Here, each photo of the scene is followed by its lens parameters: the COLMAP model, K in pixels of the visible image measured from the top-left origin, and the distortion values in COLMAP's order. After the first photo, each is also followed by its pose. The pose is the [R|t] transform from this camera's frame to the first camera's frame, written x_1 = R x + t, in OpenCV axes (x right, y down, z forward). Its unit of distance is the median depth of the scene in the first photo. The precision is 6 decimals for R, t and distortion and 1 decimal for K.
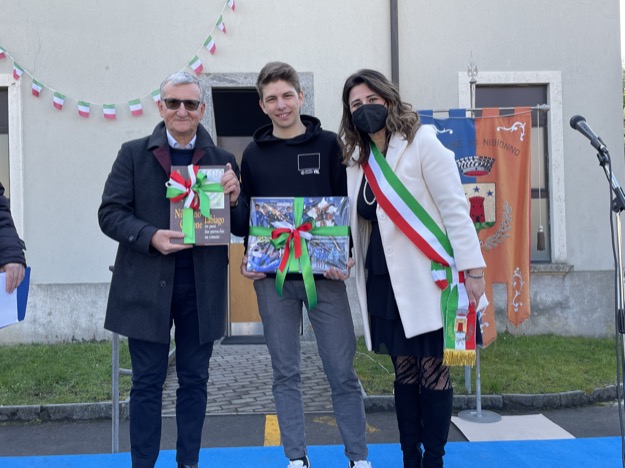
lens RADIAL K [[613.1, 0, 311.5], [0, 613.1, 227.6], [0, 0, 1]] dist [0.051031, -0.015370]
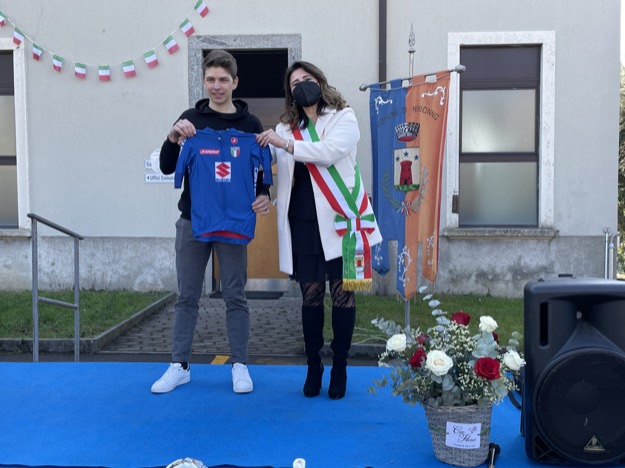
lens RADIAL K [[658.9, 0, 312.8], [0, 658.9, 229.0], [0, 0, 1]] dist [0.058688, -0.022309]
pose [[0.995079, 0.022384, -0.096524, 0.136972], [-0.016584, 0.998032, 0.060478, 0.001217], [0.097688, -0.058580, 0.993492, -0.100336]]
